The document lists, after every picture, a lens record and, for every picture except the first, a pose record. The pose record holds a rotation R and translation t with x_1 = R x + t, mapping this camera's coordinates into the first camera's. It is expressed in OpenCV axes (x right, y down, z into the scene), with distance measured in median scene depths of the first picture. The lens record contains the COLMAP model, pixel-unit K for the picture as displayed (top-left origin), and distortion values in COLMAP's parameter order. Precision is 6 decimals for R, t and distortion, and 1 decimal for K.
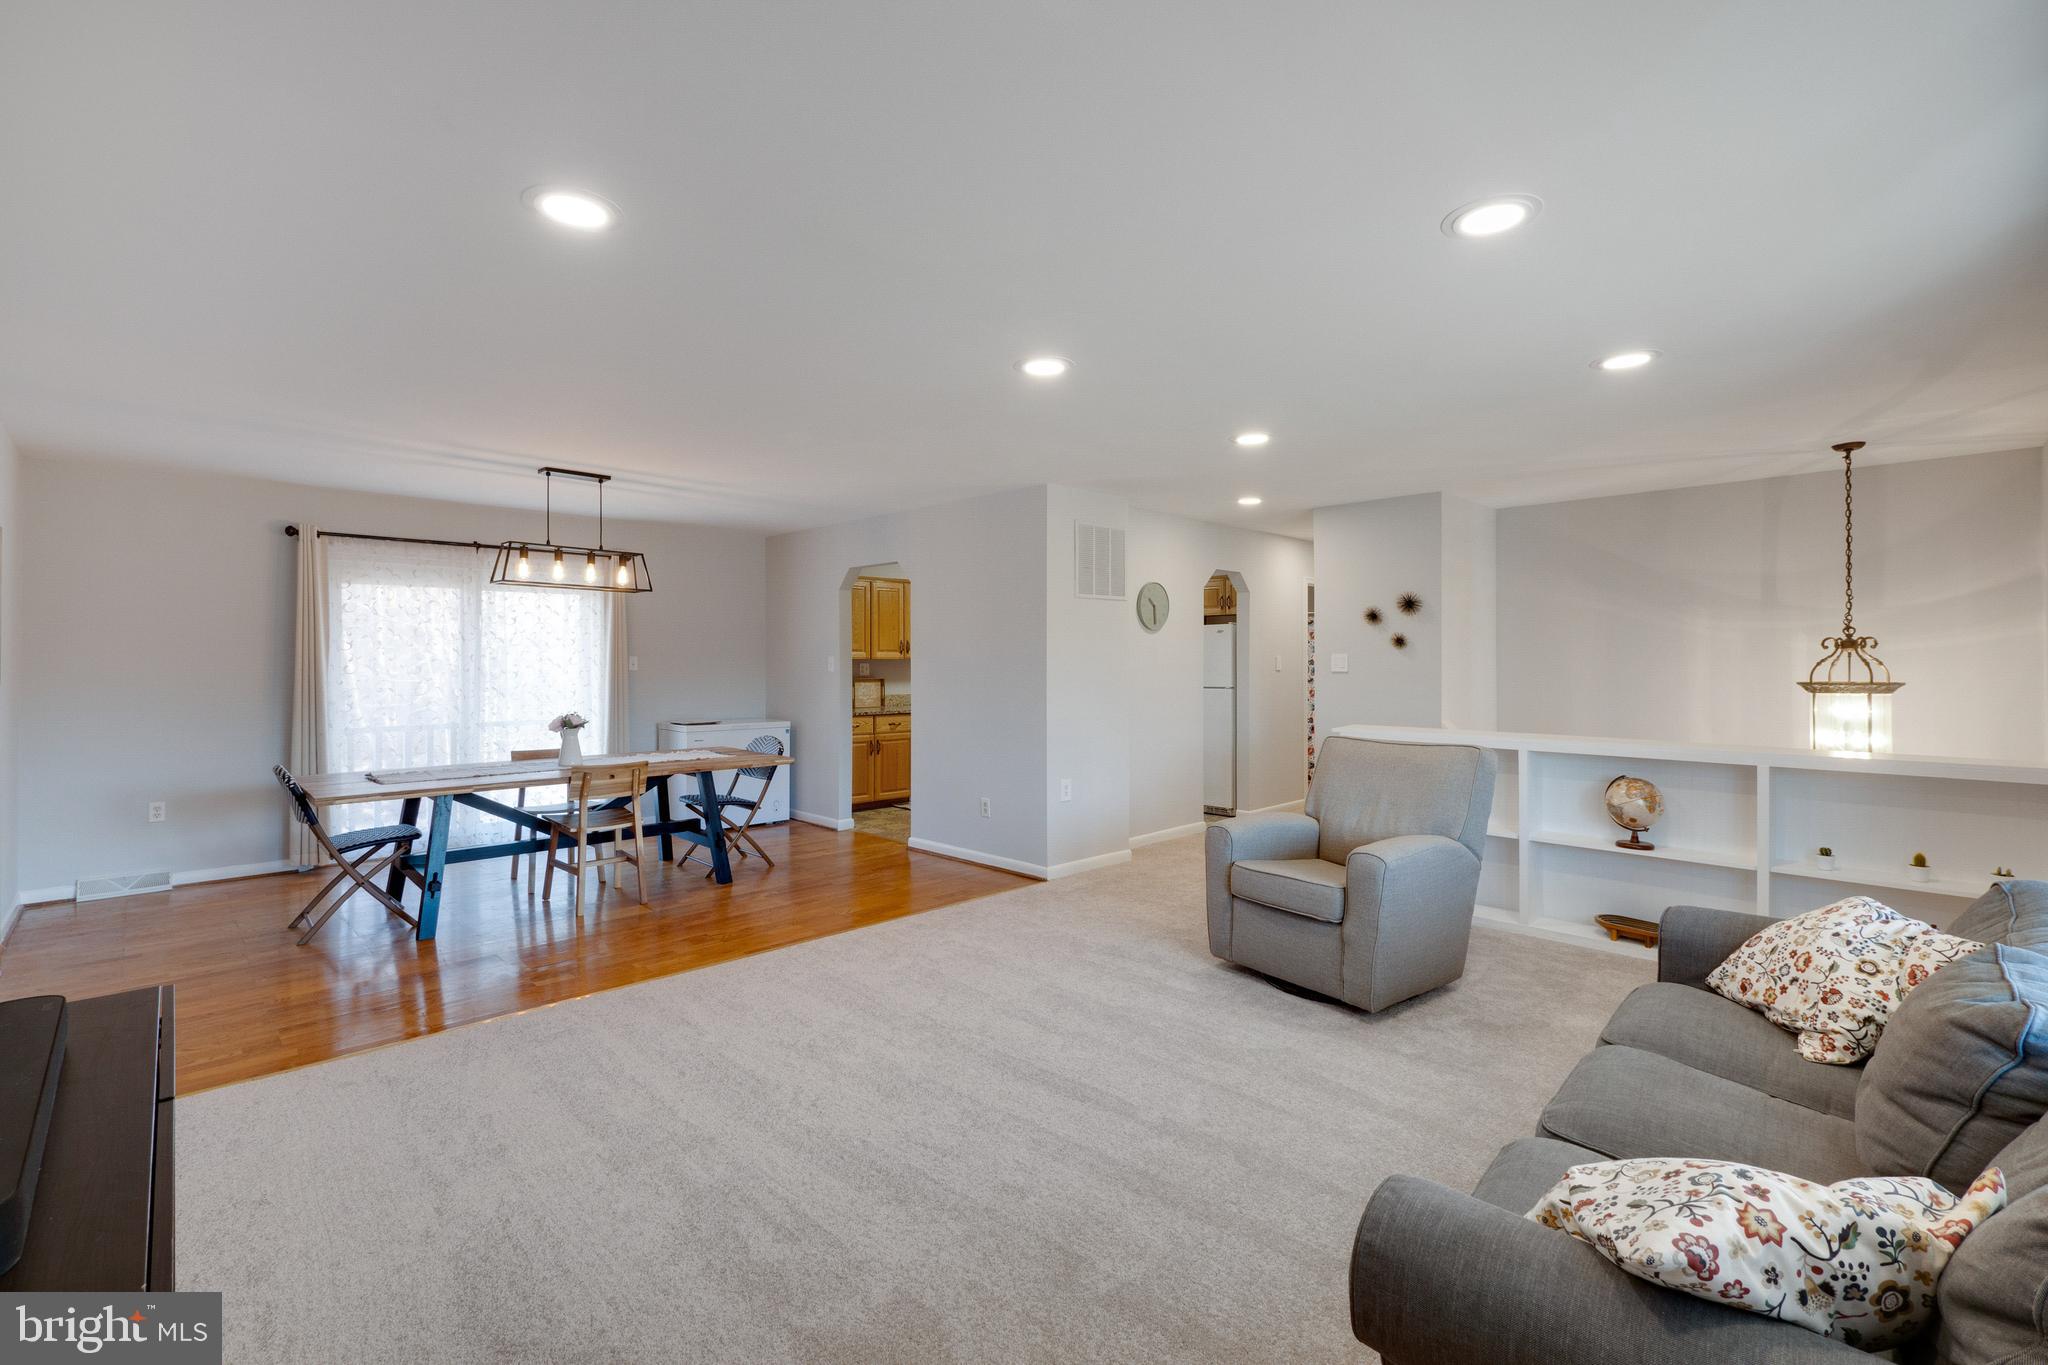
lens RADIAL K [[888.1, 0, 1014.2], [0, 888.1, 674.2], [0, 0, 1]] dist [0.000035, 0.000121]
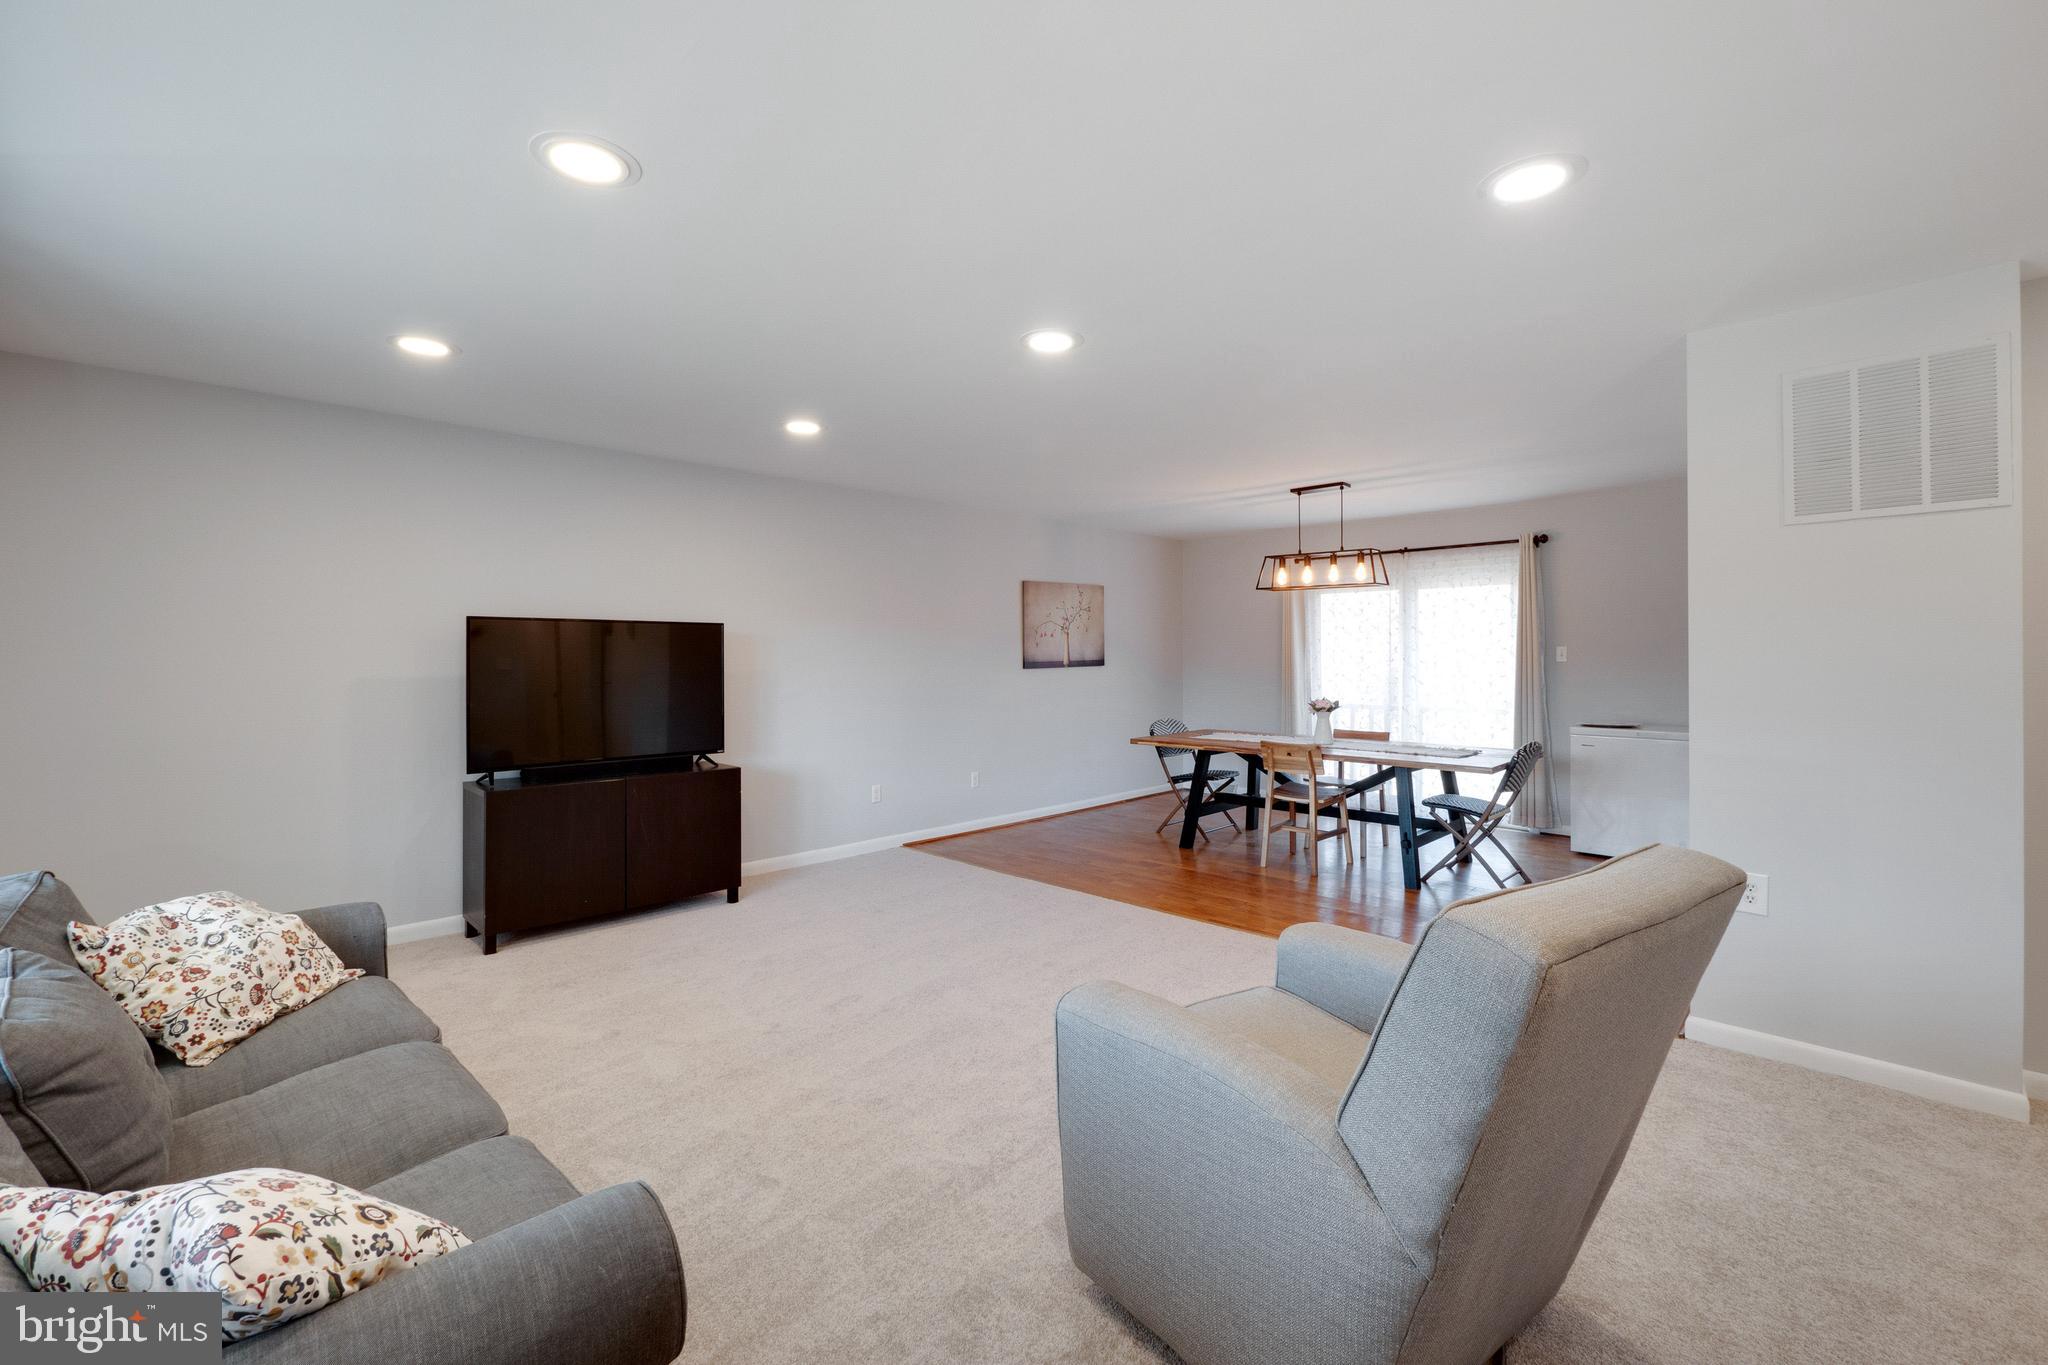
lens RADIAL K [[862.7, 0, 1018.4], [0, 862.7, 679.9], [0, 0, 1]] dist [-0.003008, 0.000134]
pose [[0.050927, 0.022744, -0.998443, 0.574214], [-0.014285, 0.999655, 0.022043, 0.002120], [0.998600, 0.013140, 0.051234, 0.541085]]
